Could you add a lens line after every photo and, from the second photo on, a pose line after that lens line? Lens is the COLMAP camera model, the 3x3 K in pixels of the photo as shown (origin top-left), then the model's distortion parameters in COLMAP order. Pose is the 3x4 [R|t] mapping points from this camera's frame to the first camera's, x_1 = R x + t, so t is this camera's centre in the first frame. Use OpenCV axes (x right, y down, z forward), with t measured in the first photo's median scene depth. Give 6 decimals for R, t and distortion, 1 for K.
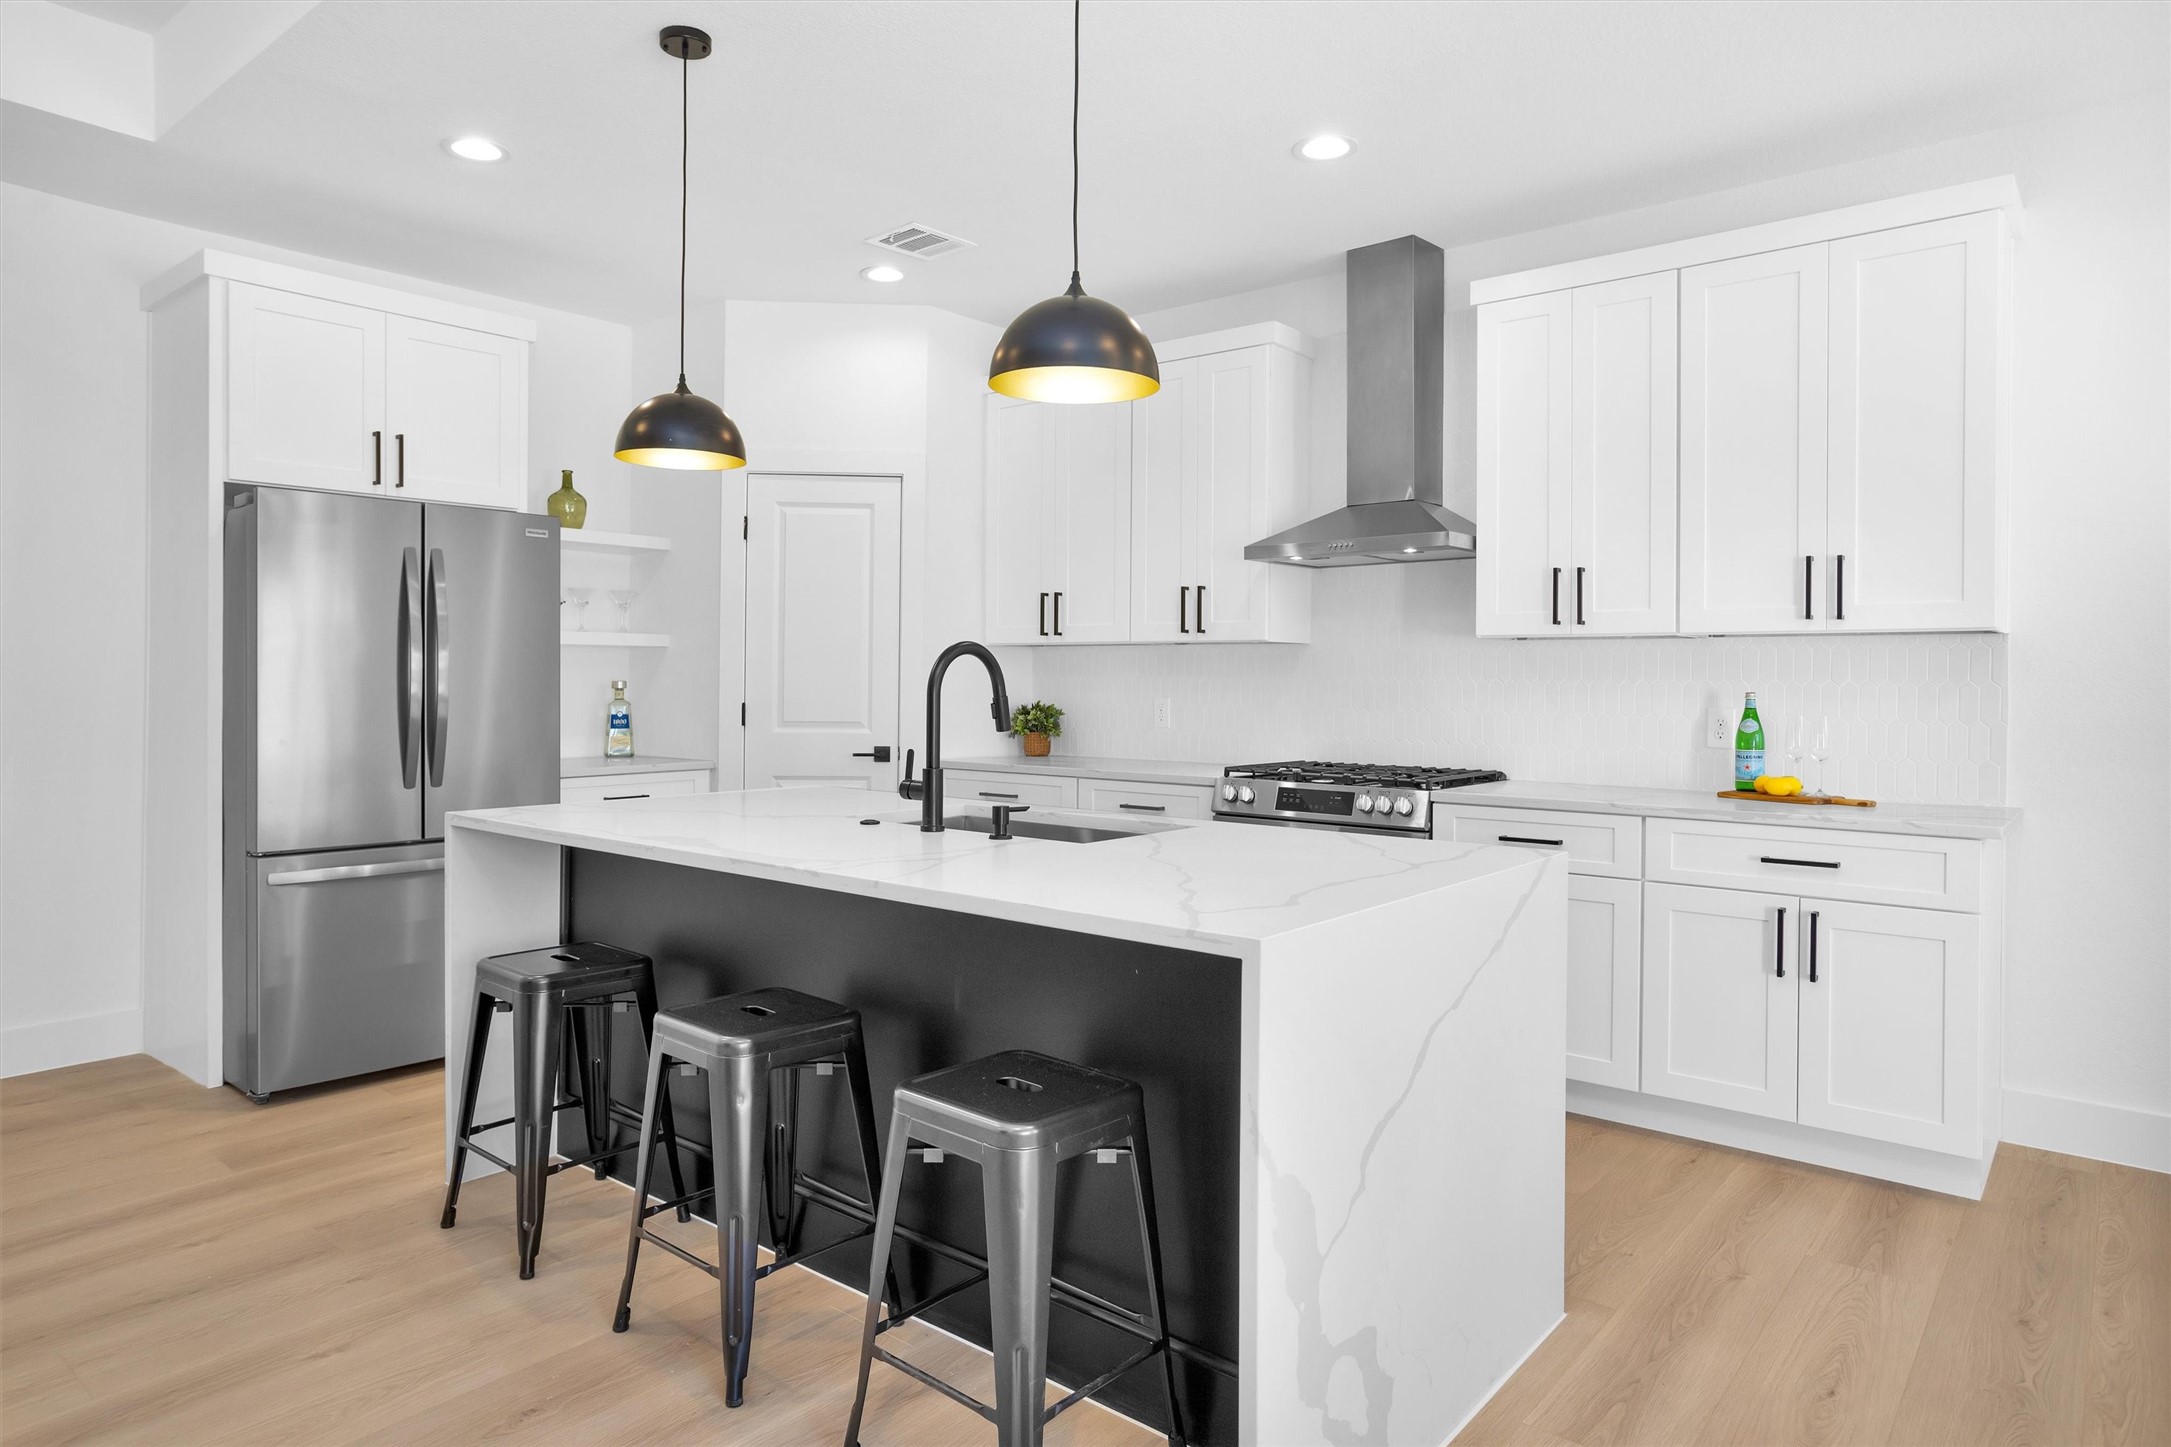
lens RADIAL K [[1231.0, 0, 1114.4], [0, 1231.0, 678.5], [0, 0, 1]] dist [0.001021, 0.001434]
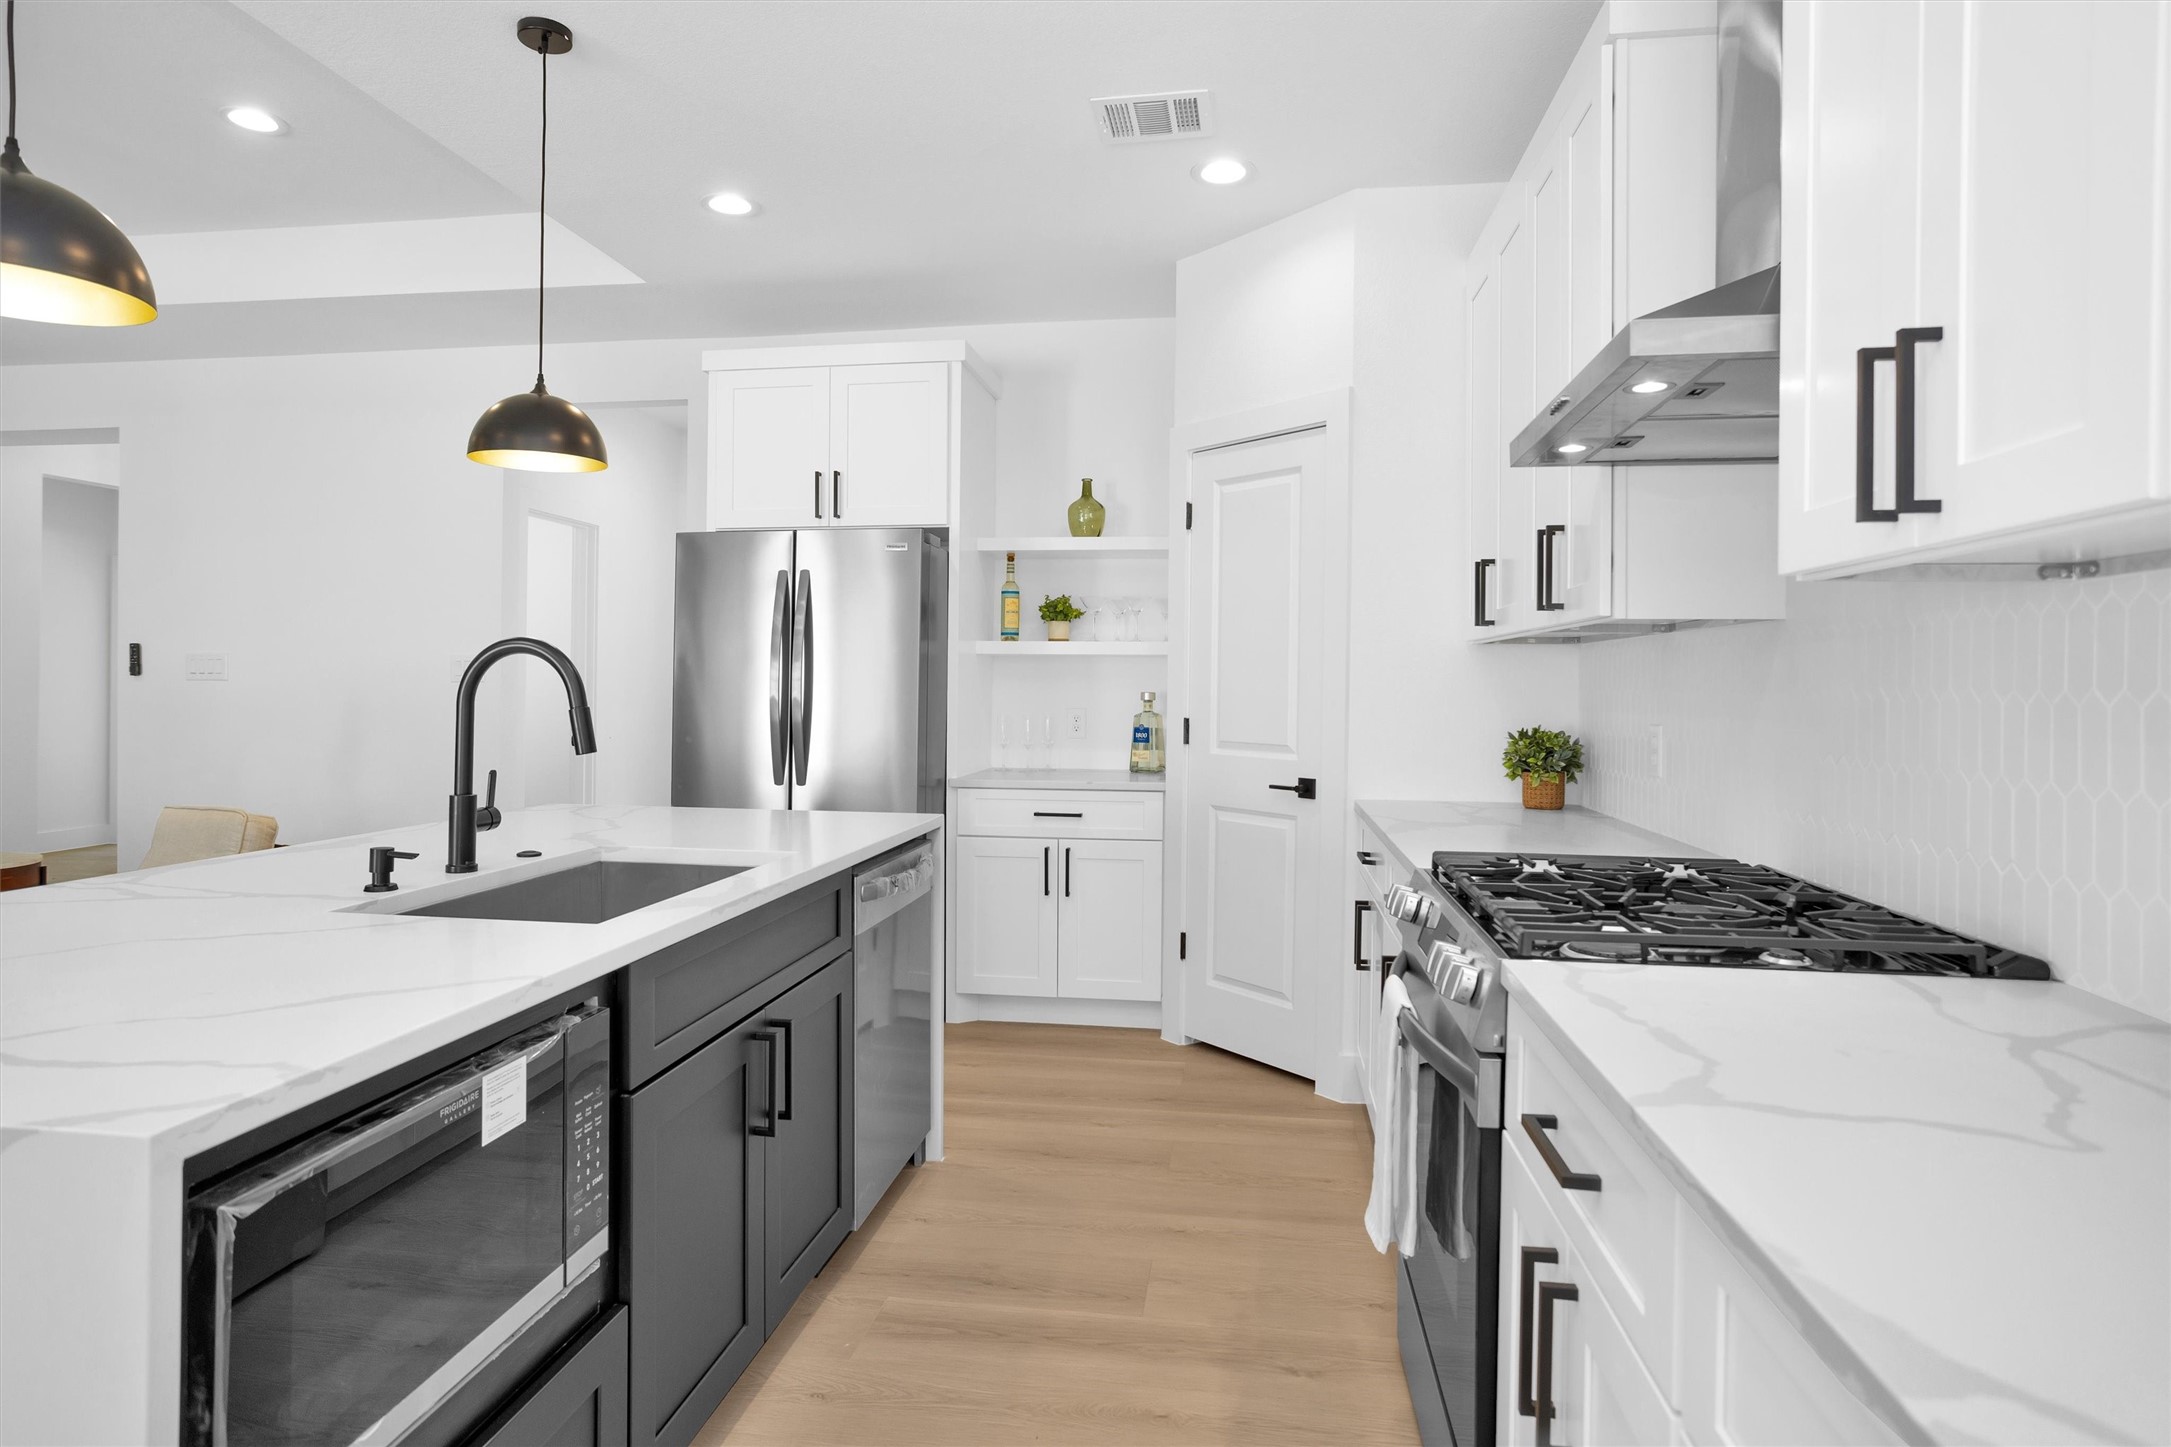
lens RADIAL K [[1231.0, 0, 1114.4], [0, 1231.0, 678.5], [0, 0, 1]] dist [0.001021, 0.001434]
pose [[0.525575, -0.003615, -0.850740, 0.449357], [-0.006066, 0.999950, -0.007996, -0.000606], [0.850726, 0.009363, 0.525526, 0.549321]]
